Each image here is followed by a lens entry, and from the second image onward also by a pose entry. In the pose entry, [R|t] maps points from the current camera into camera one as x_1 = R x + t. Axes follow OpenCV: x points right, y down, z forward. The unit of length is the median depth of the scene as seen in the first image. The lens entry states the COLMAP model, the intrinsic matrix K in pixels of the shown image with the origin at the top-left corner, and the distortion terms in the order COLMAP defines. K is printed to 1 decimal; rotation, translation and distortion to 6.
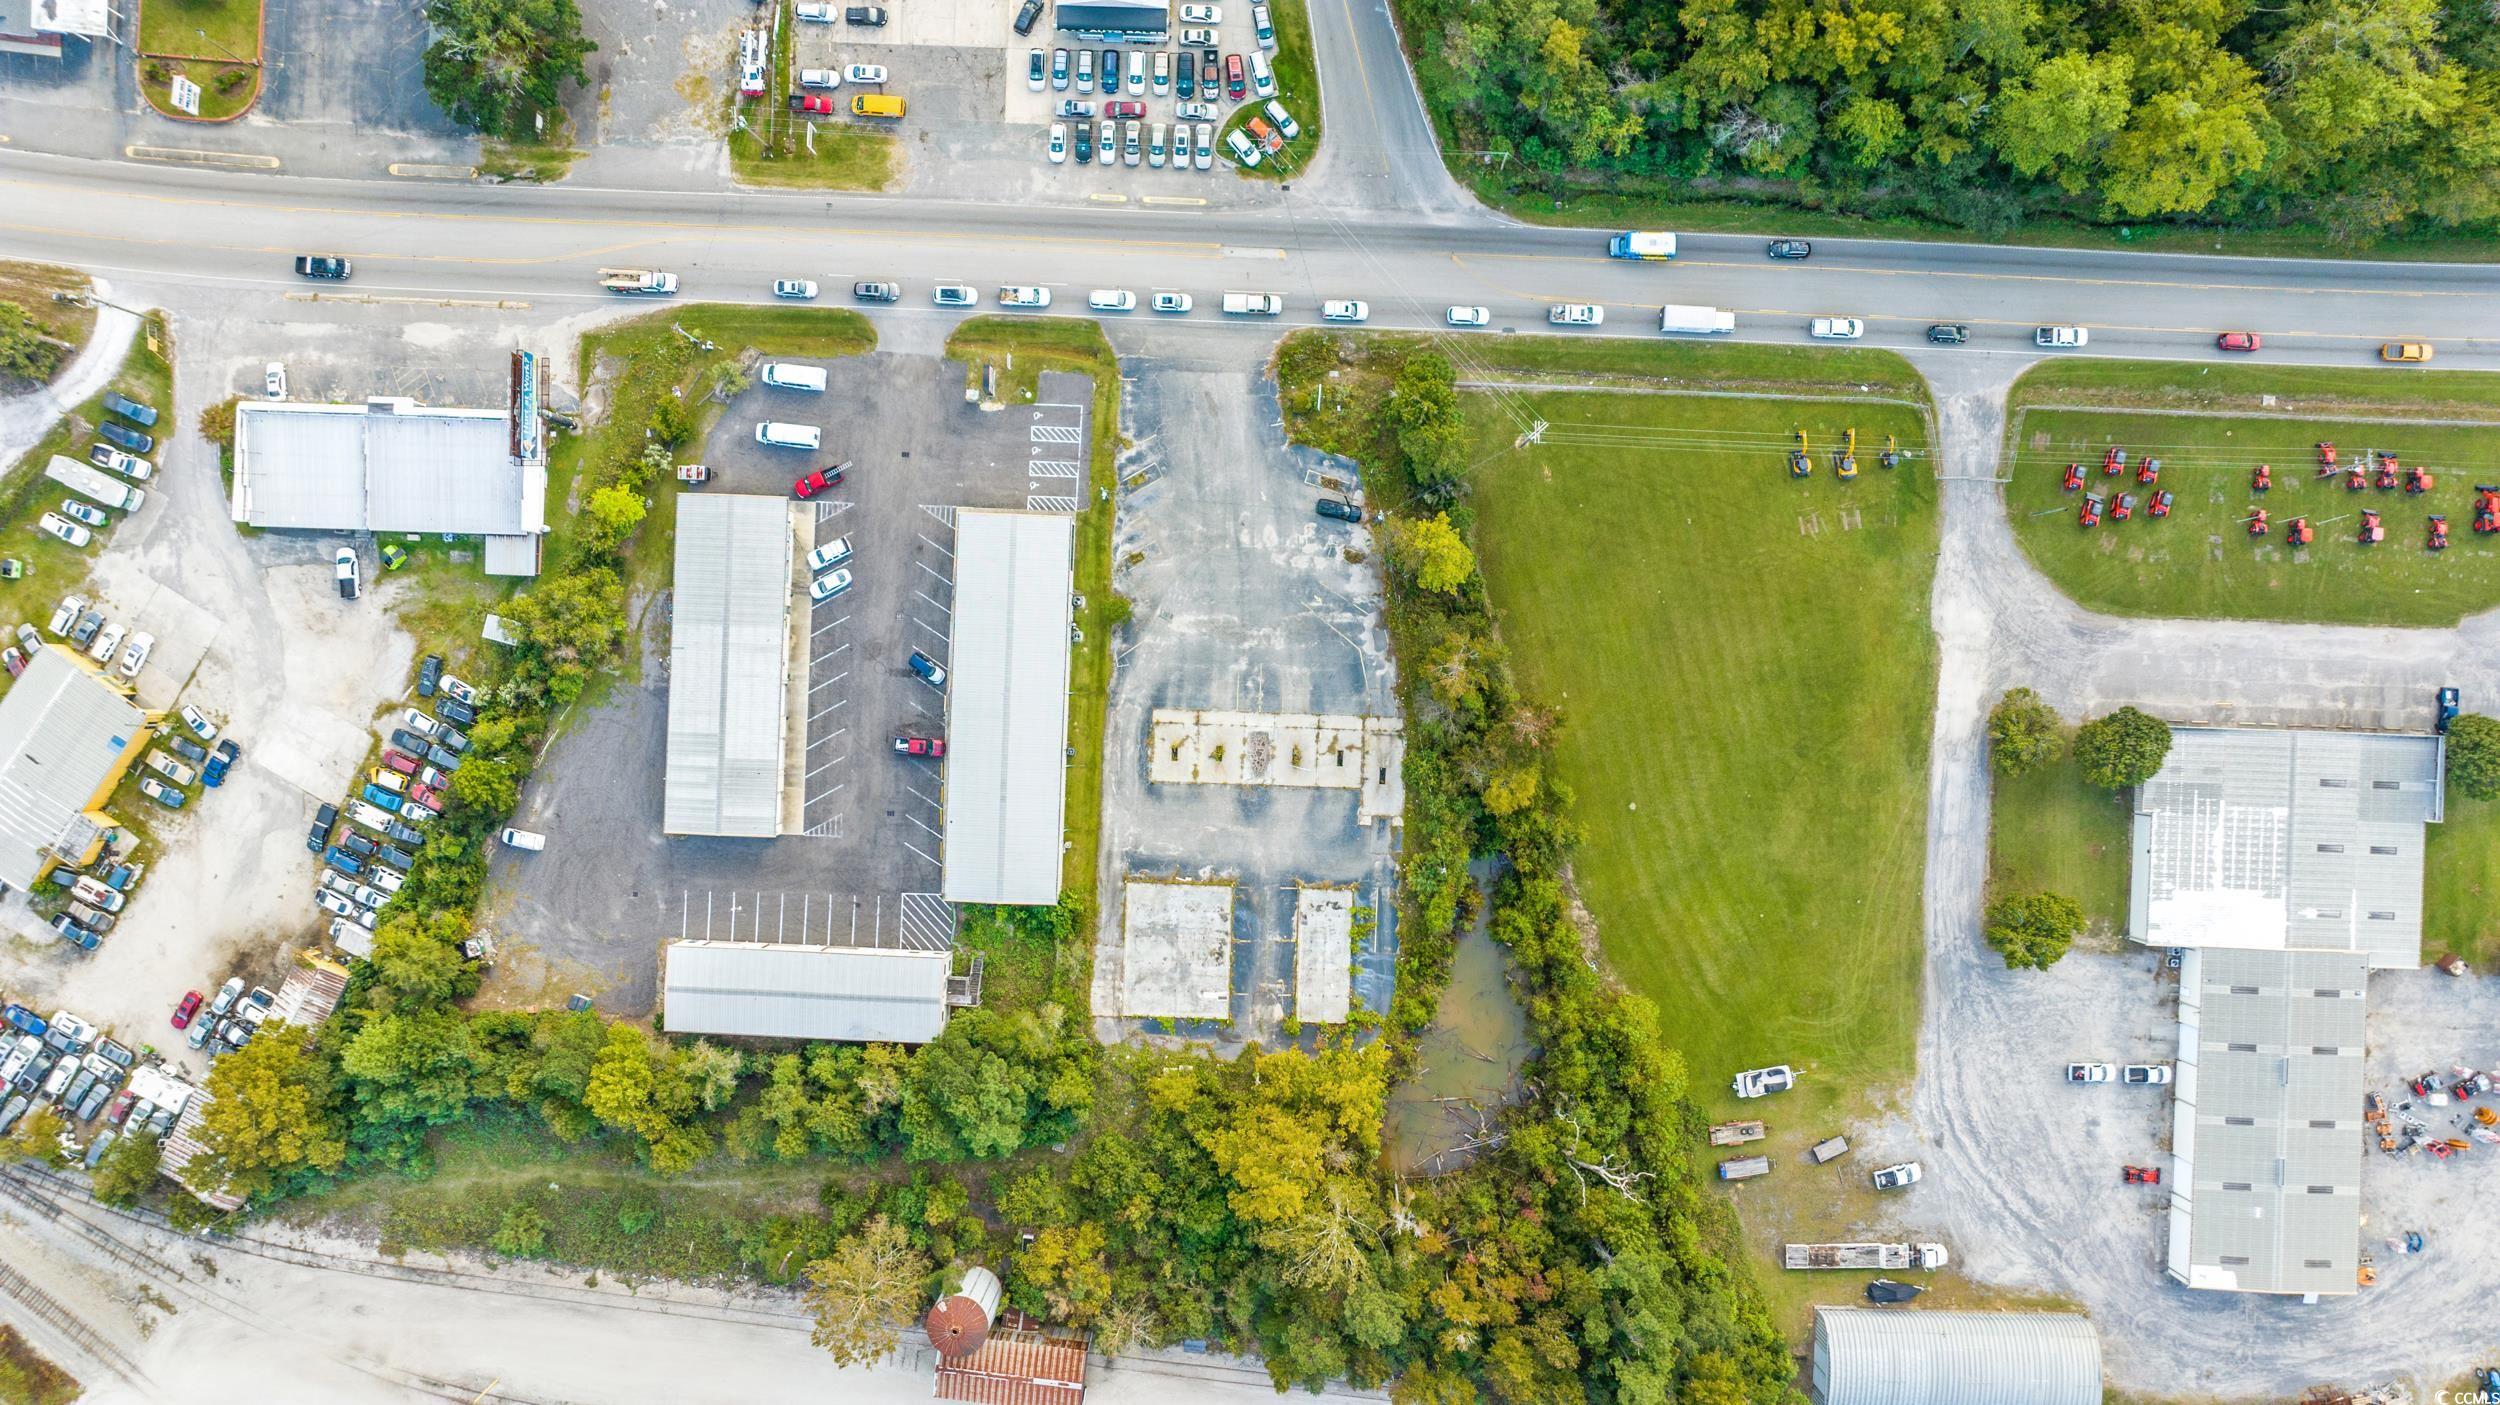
lens RADIAL K [[1748.8, 0, 1253.9], [0, 1748.8, 688.8], [0, 0, 1]] dist [-0.011349, -0.010540]
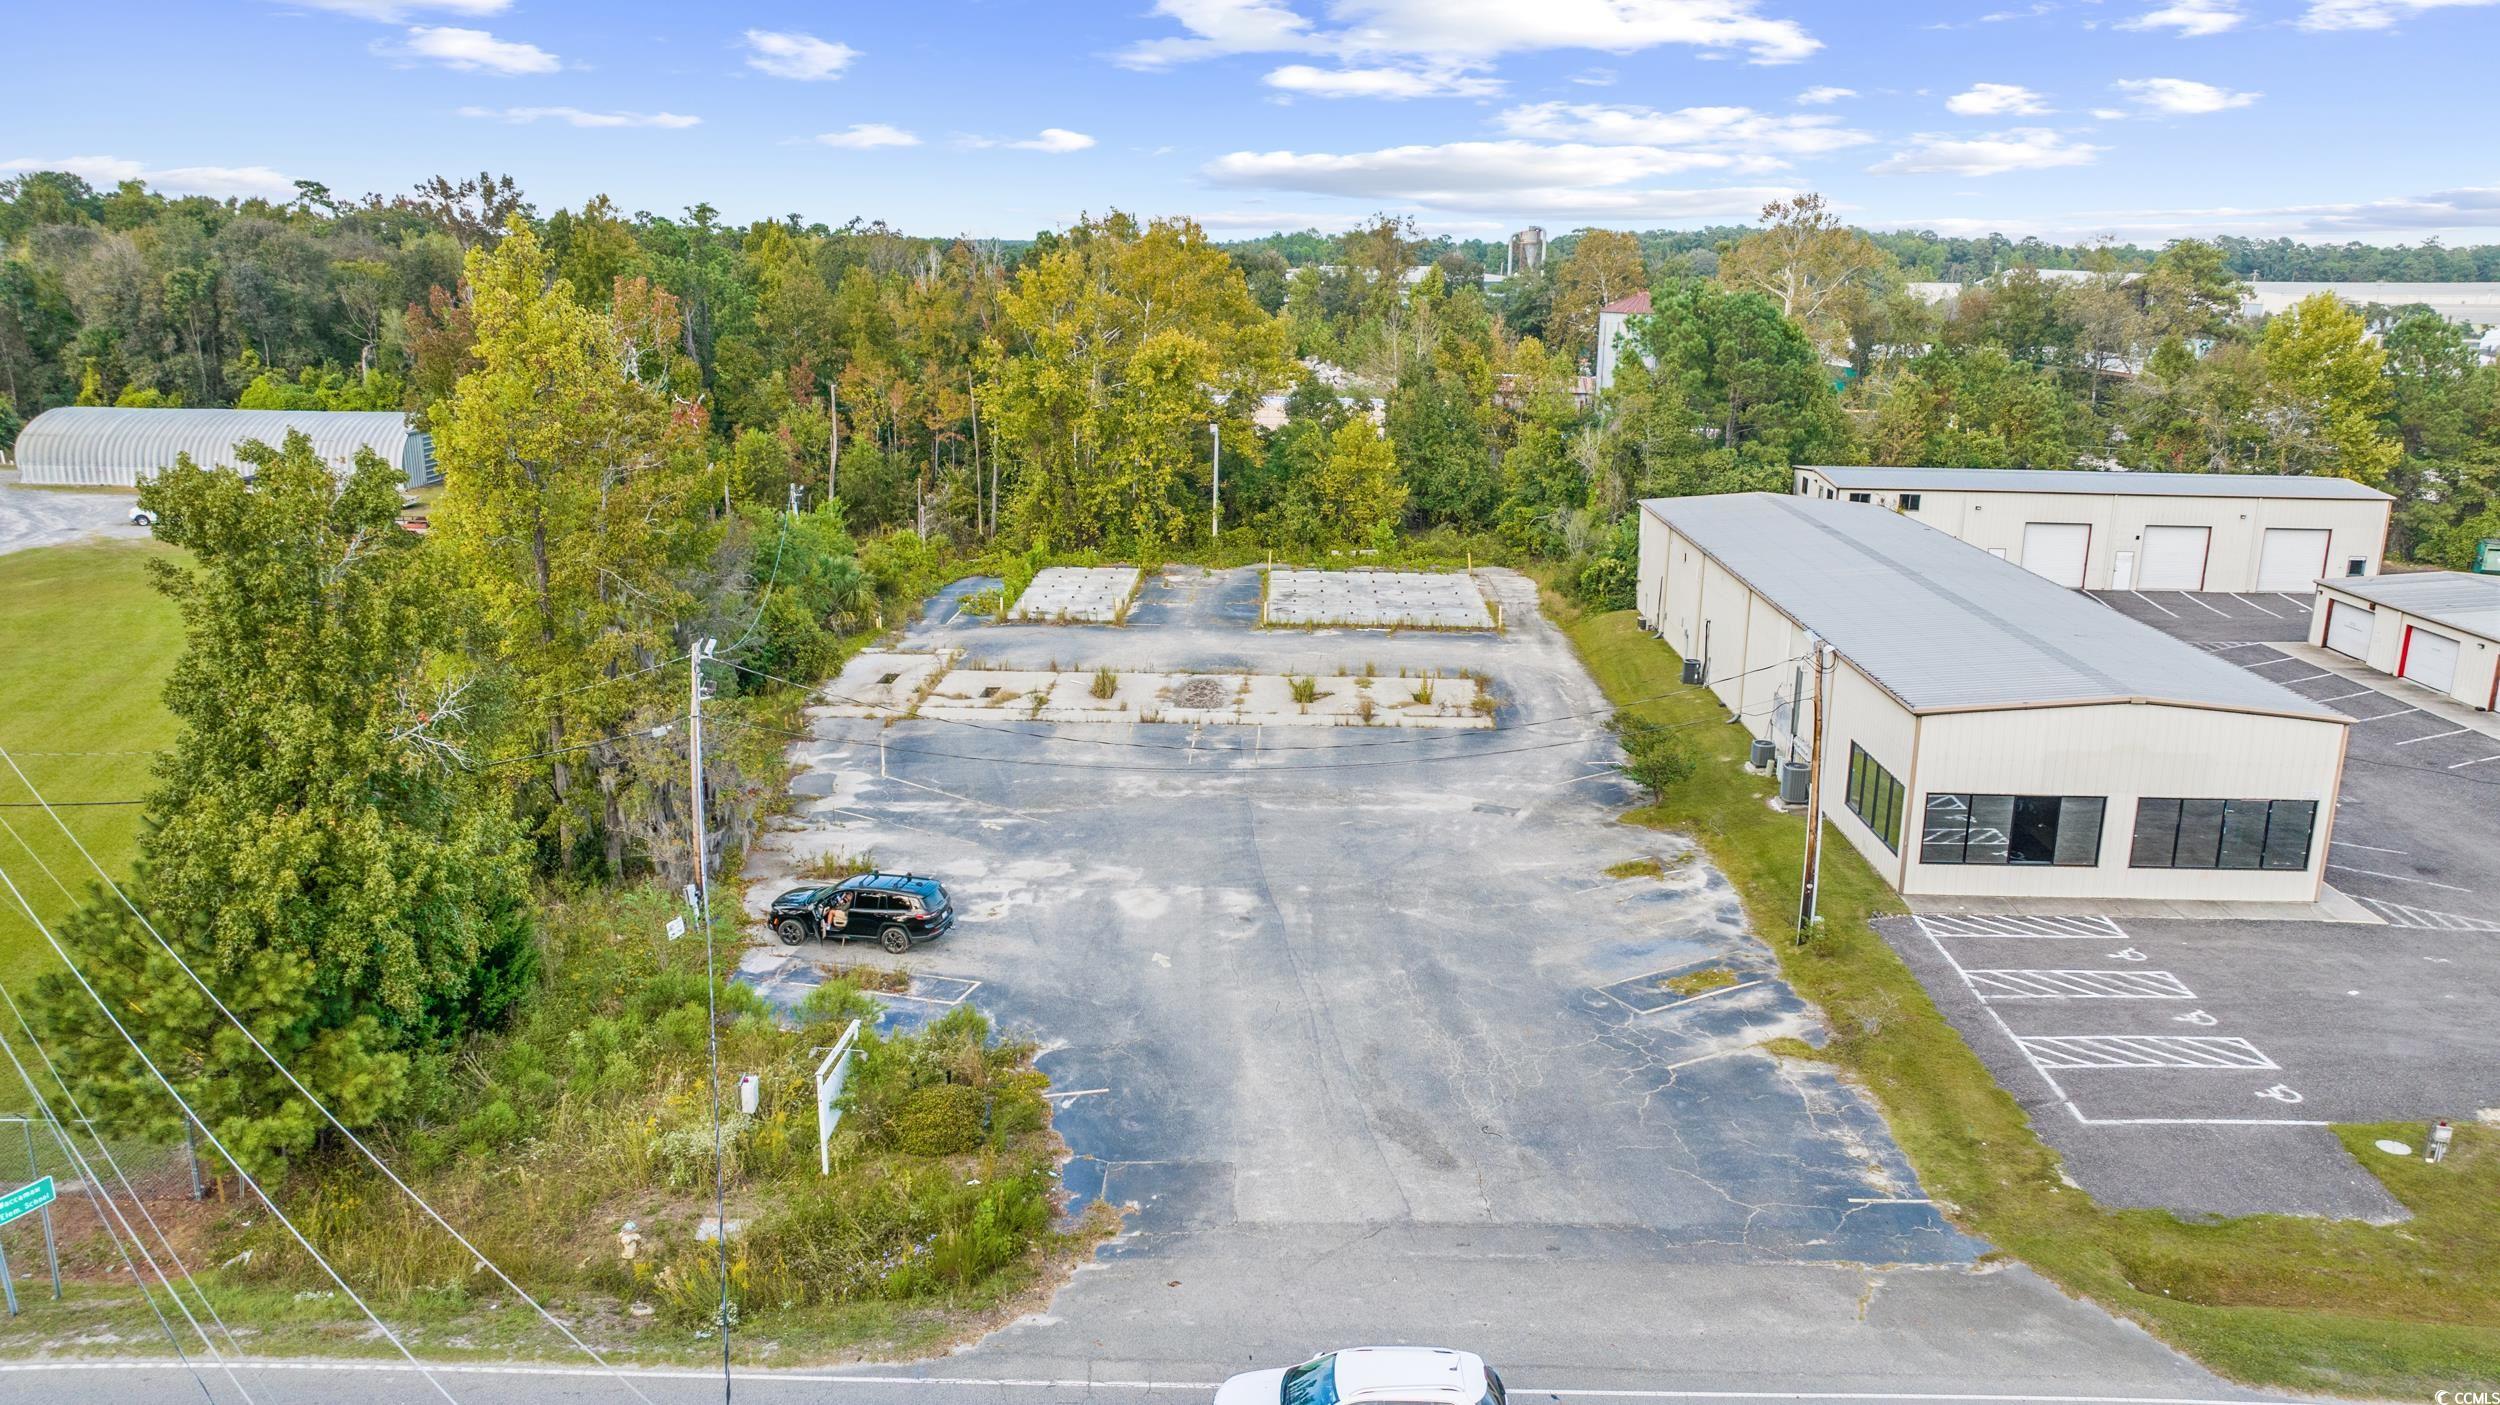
lens RADIAL K [[1767.8, 0, 1250.0], [0, 1767.8, 702.5], [0, 0, 1]] dist [-0.019263, -0.001907]
pose [[-0.999924, -0.006123, -0.010710, -0.003780], [-0.008827, -0.251442, 0.967832, -0.337412], [-0.008619, 0.967853, 0.251369, 0.906370]]
